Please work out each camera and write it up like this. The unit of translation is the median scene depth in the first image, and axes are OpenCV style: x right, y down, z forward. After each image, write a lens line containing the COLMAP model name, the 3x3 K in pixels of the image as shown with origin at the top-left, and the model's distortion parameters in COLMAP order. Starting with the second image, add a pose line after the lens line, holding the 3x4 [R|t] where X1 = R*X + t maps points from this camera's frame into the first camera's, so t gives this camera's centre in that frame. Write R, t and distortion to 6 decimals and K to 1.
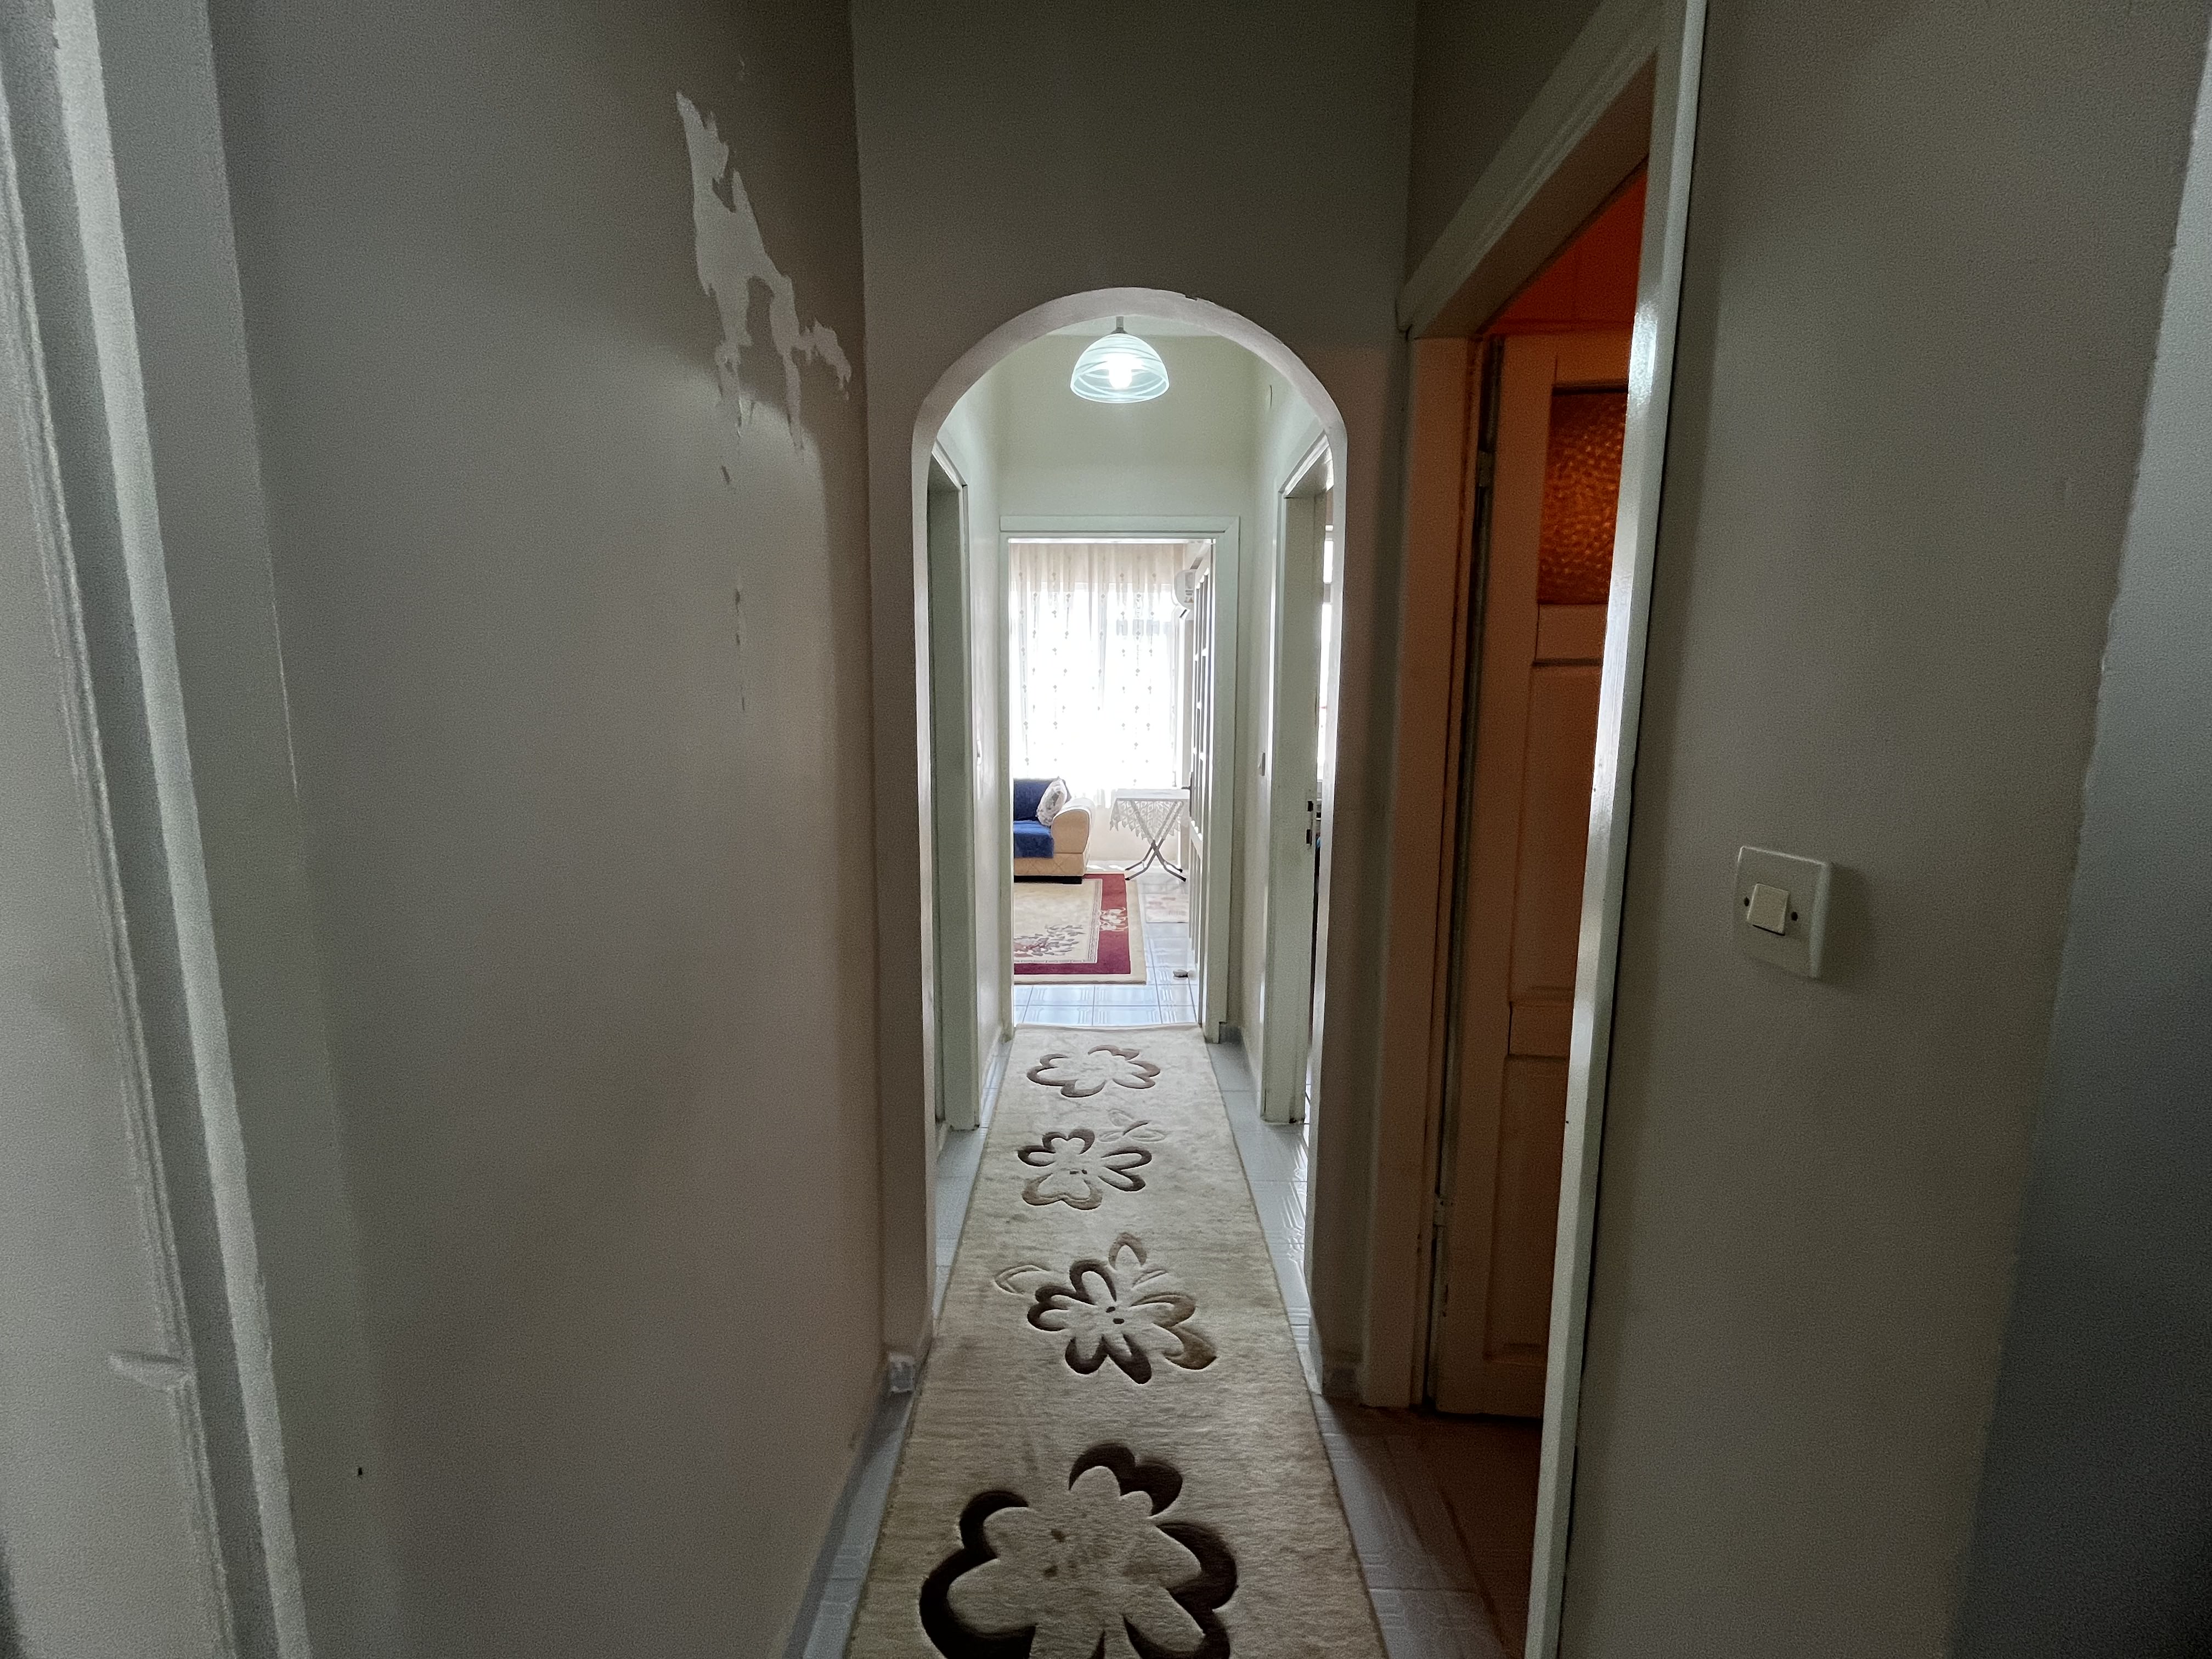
lens RADIAL K [[902.3, 0, 1107.3], [0, 902.3, 831.3], [0, 0, 1]] dist [-0.002556, 0.000088]
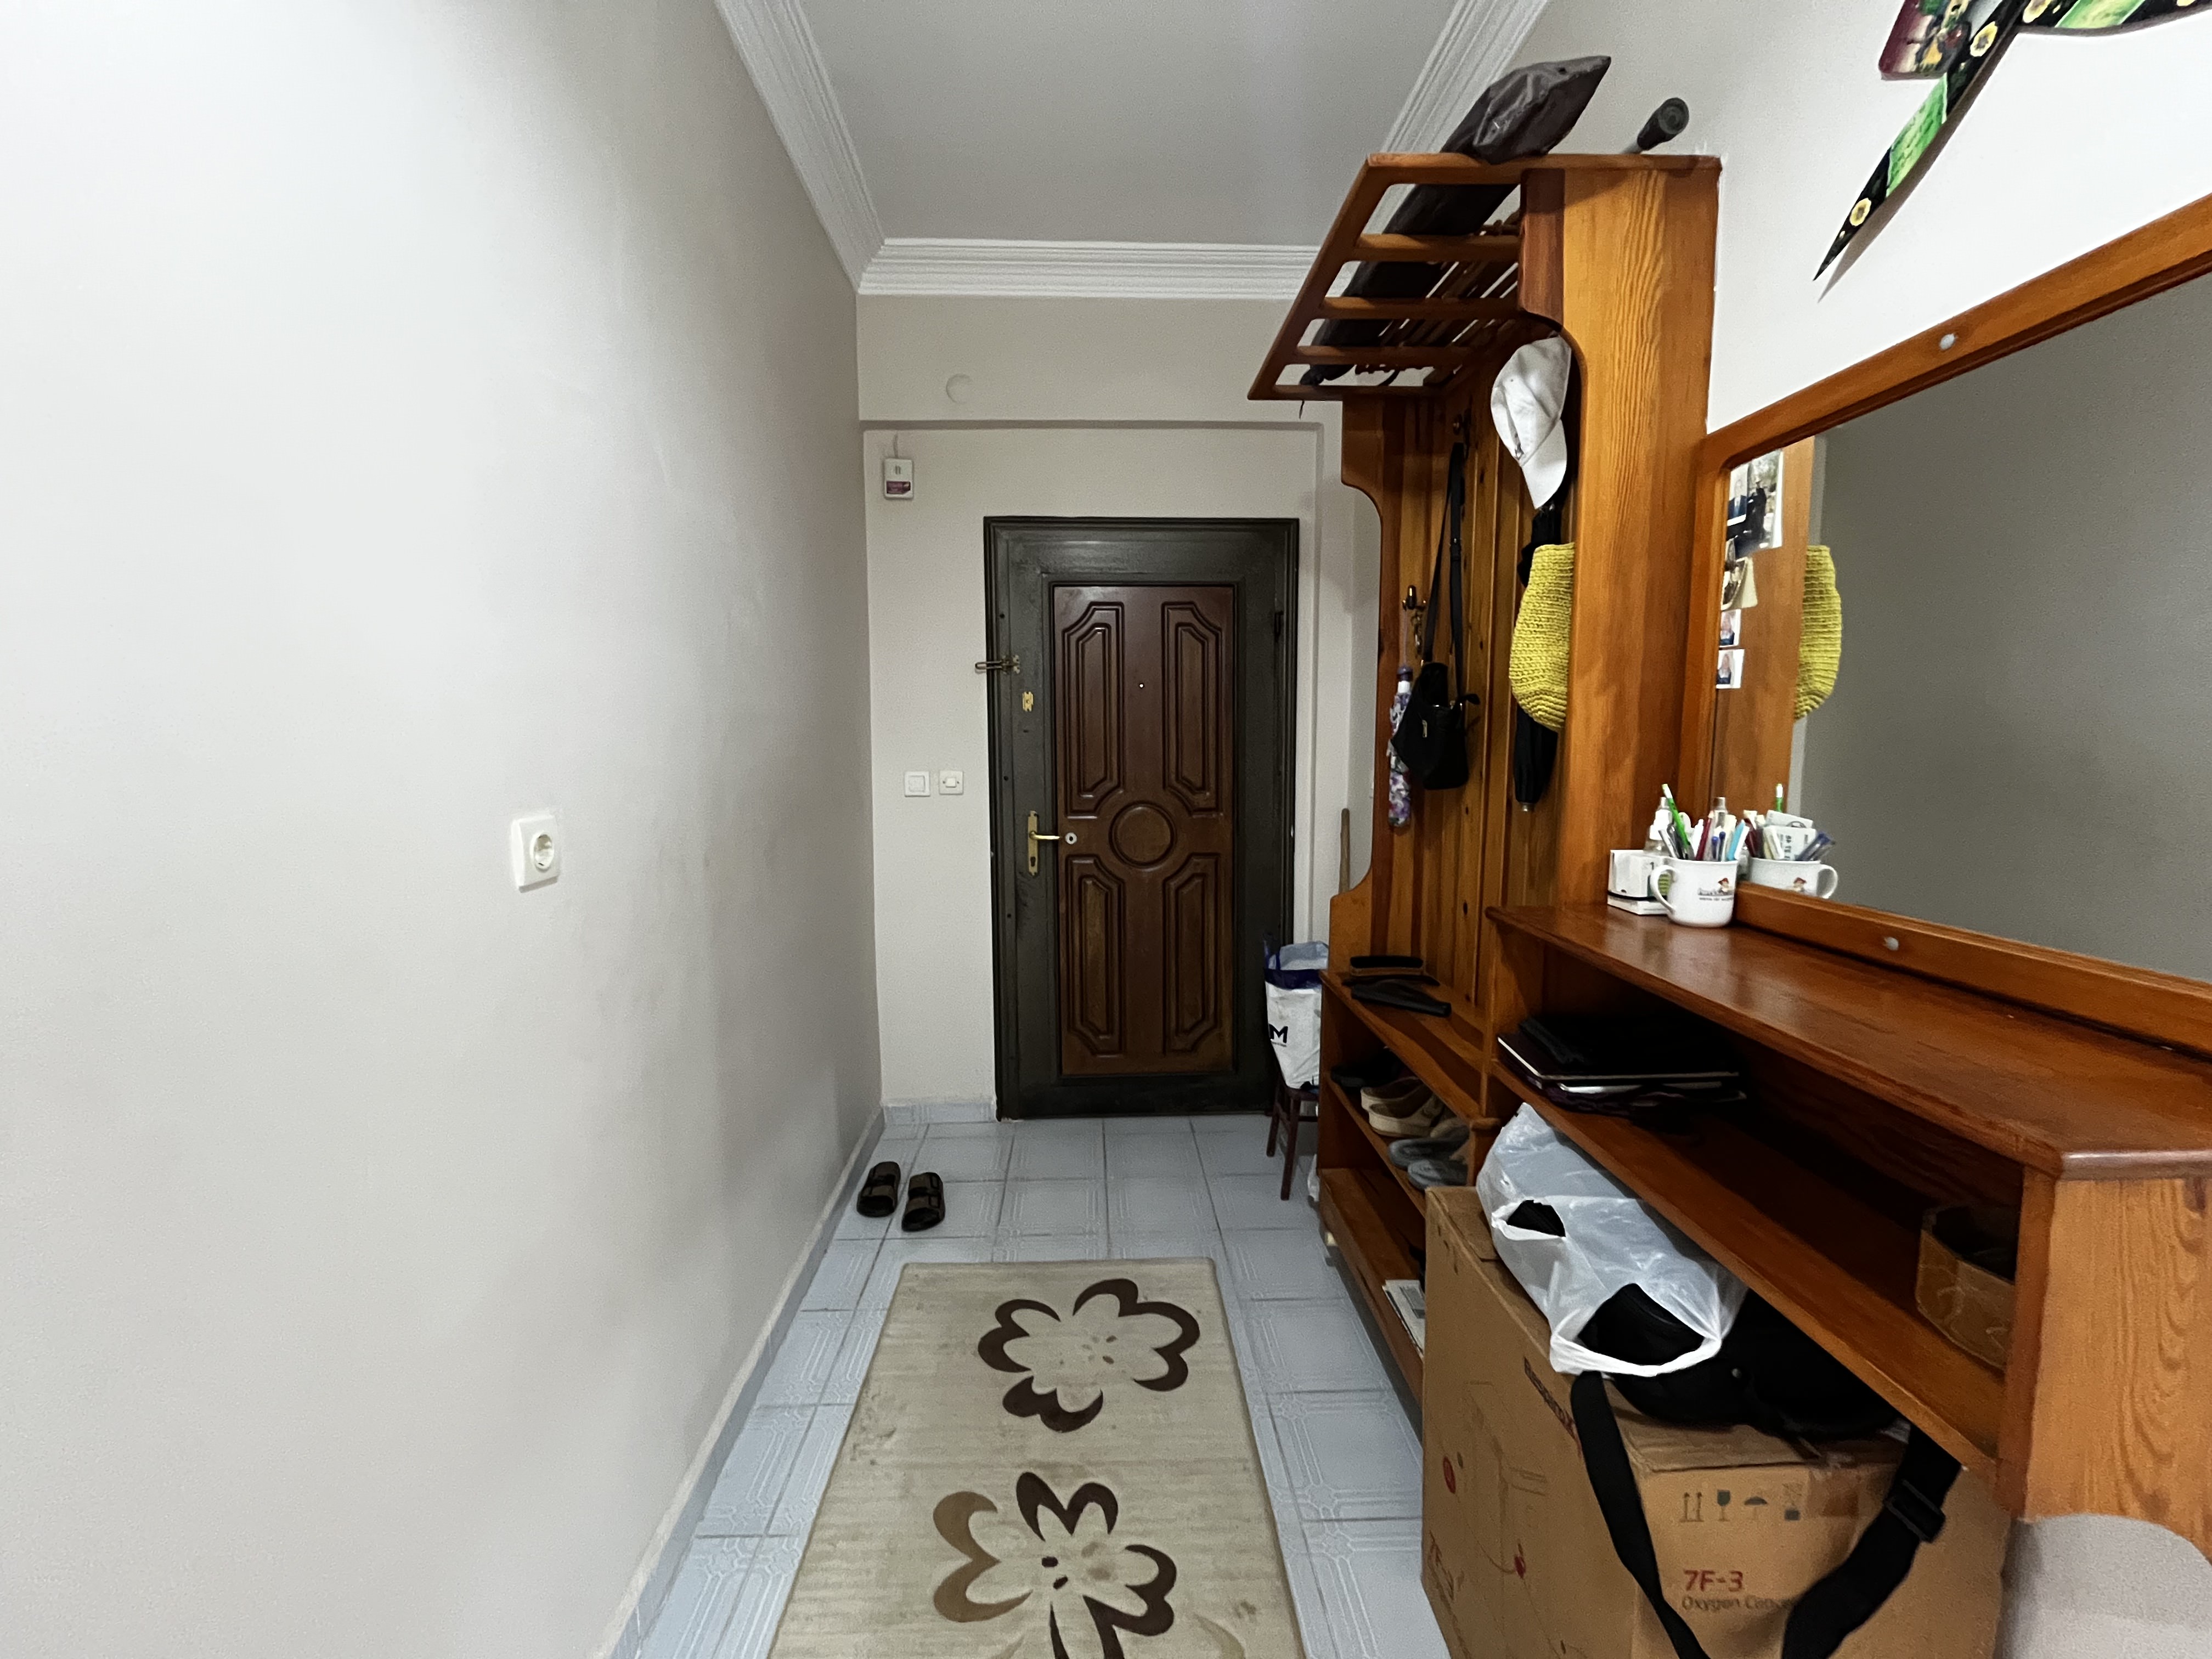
lens RADIAL K [[902.3, 0, 1105.4], [0, 902.3, 830.8], [0, 0, 1]] dist [-0.002556, 0.000088]
pose [[-0.999481, -0.007942, -0.031213, -0.005133], [-0.015279, 0.970043, 0.242453, -0.224724], [0.028352, 0.242804, -0.969661, 1.646194]]
